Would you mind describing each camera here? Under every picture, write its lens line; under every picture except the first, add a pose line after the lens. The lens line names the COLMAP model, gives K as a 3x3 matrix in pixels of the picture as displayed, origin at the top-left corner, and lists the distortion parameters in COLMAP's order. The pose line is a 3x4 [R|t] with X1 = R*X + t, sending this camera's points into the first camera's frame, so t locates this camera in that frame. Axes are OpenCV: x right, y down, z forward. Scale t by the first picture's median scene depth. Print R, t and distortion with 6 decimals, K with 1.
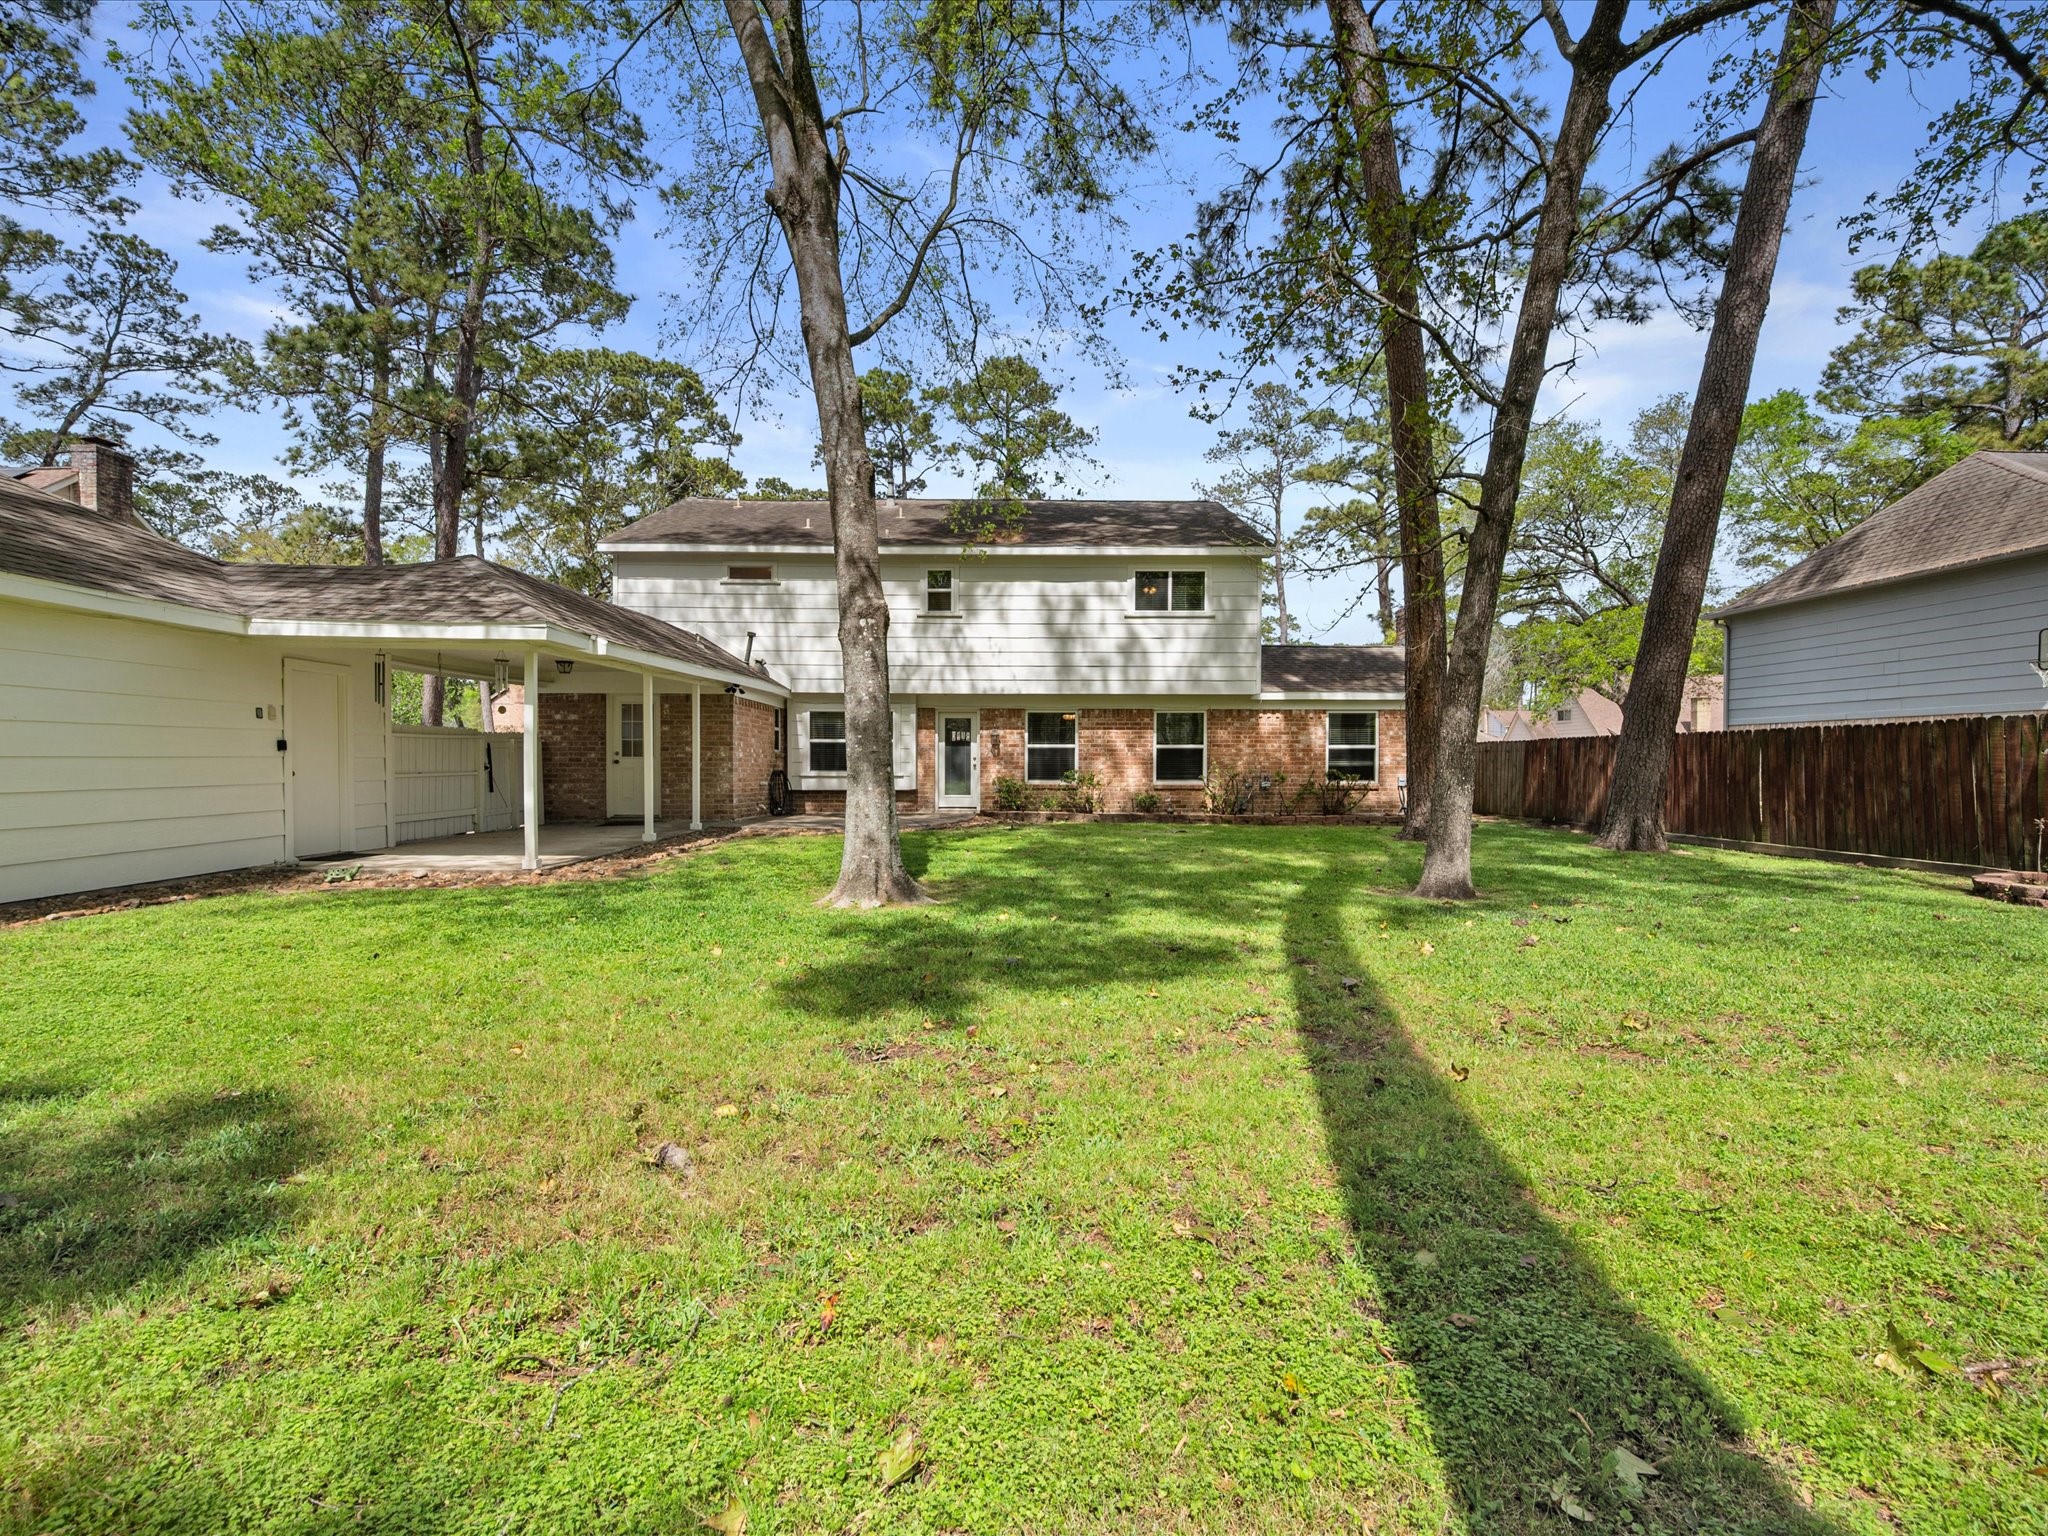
lens RADIAL K [[944.6, 0, 1024.0], [0, 944.6, 768.0], [0, 0, 1]] dist [0.027996, -0.026349]
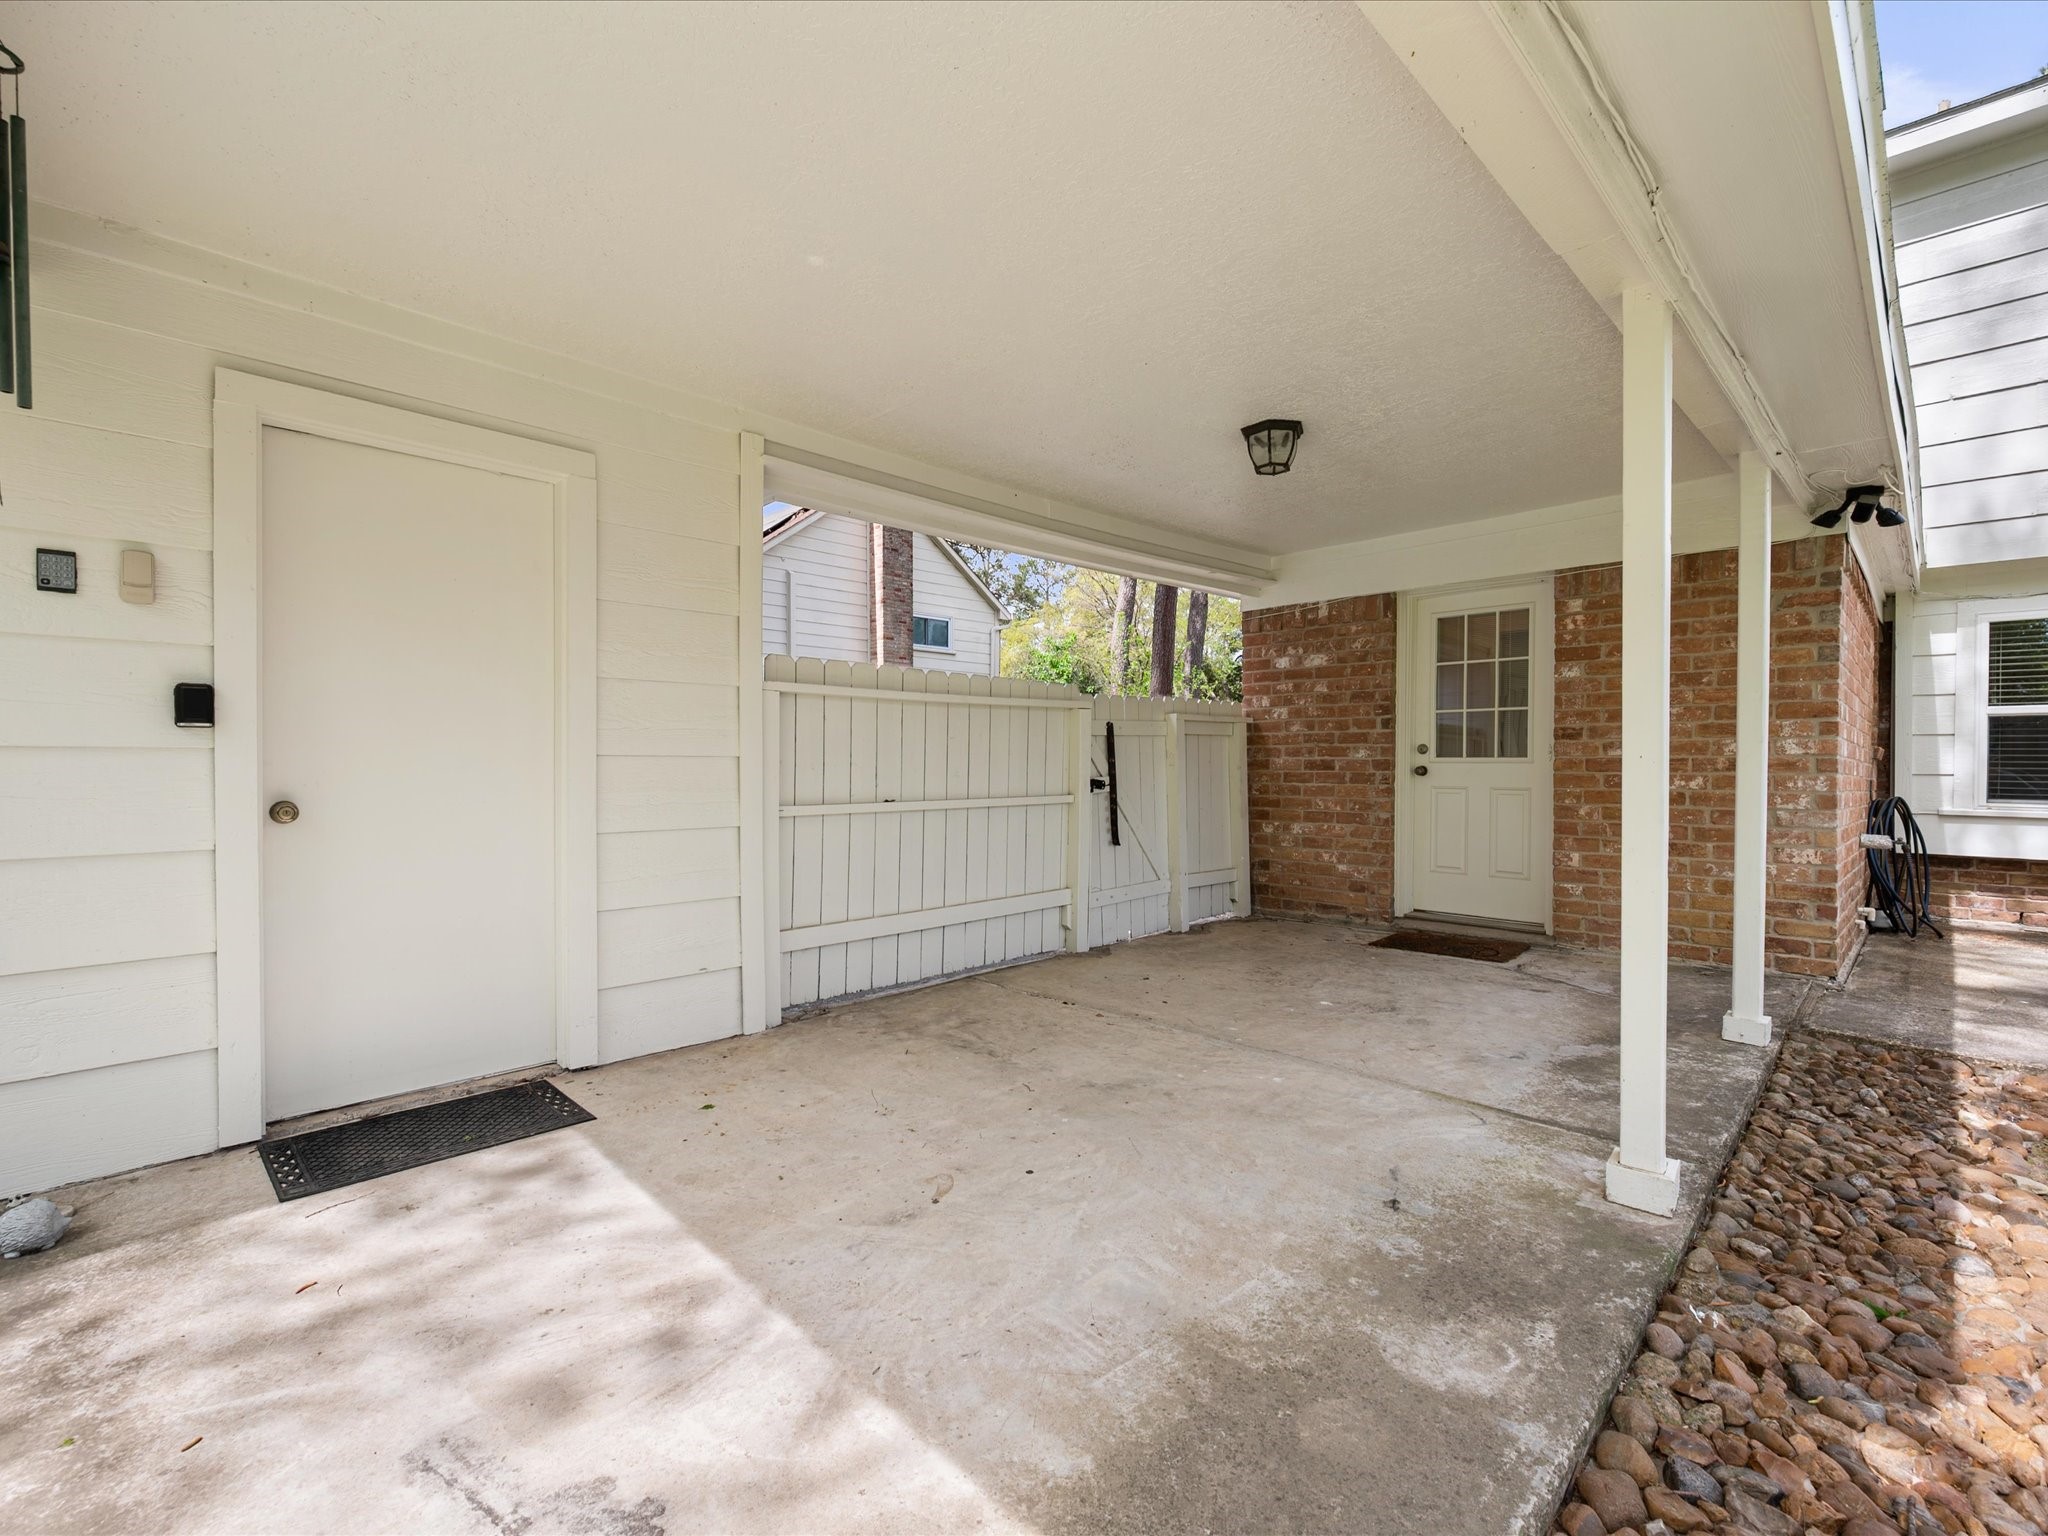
lens RADIAL K [[944.6, 0, 1024.0], [0, 944.6, 768.0], [0, 0, 1]] dist [0.027996, -0.026349]
pose [[0.721699, 0.007769, -0.692163, -0.314975], [-0.010351, 0.999946, 0.000431, -0.006780], [0.692129, 0.006853, 0.721741, 0.688601]]
